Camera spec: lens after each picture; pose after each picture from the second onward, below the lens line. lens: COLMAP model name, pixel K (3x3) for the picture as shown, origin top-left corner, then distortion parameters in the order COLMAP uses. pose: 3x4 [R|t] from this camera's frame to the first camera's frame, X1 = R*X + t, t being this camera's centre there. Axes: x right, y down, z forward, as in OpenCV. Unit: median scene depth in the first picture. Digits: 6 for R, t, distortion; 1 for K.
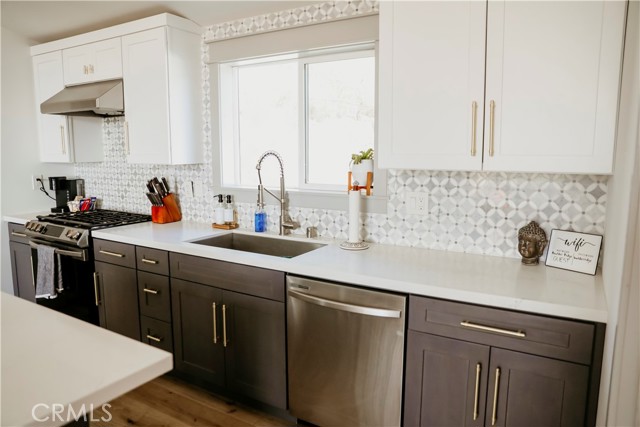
lens RADIAL K [[436.2, 0, 320.0], [0, 436.2, 213.5], [0, 0, 1]] dist [-0.112448, 0.090946]
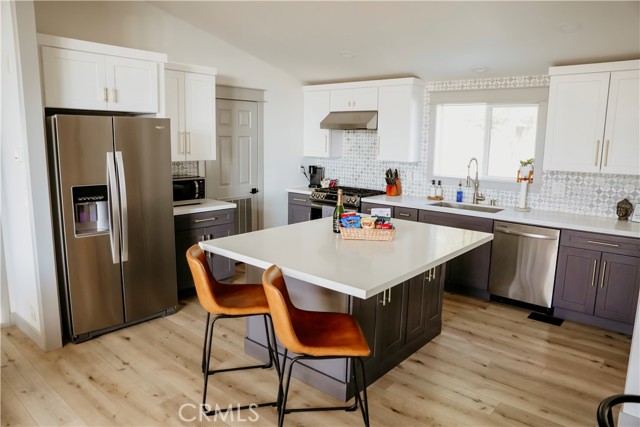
lens RADIAL K [[436.2, 0, 320.0], [0, 436.2, 213.5], [0, 0, 1]] dist [-0.112448, 0.090946]
pose [[0.986579, 0.041780, -0.157846, -0.466455], [-0.037204, 0.998800, 0.031837, 0.060262], [0.158987, -0.025537, 0.986950, -0.919068]]
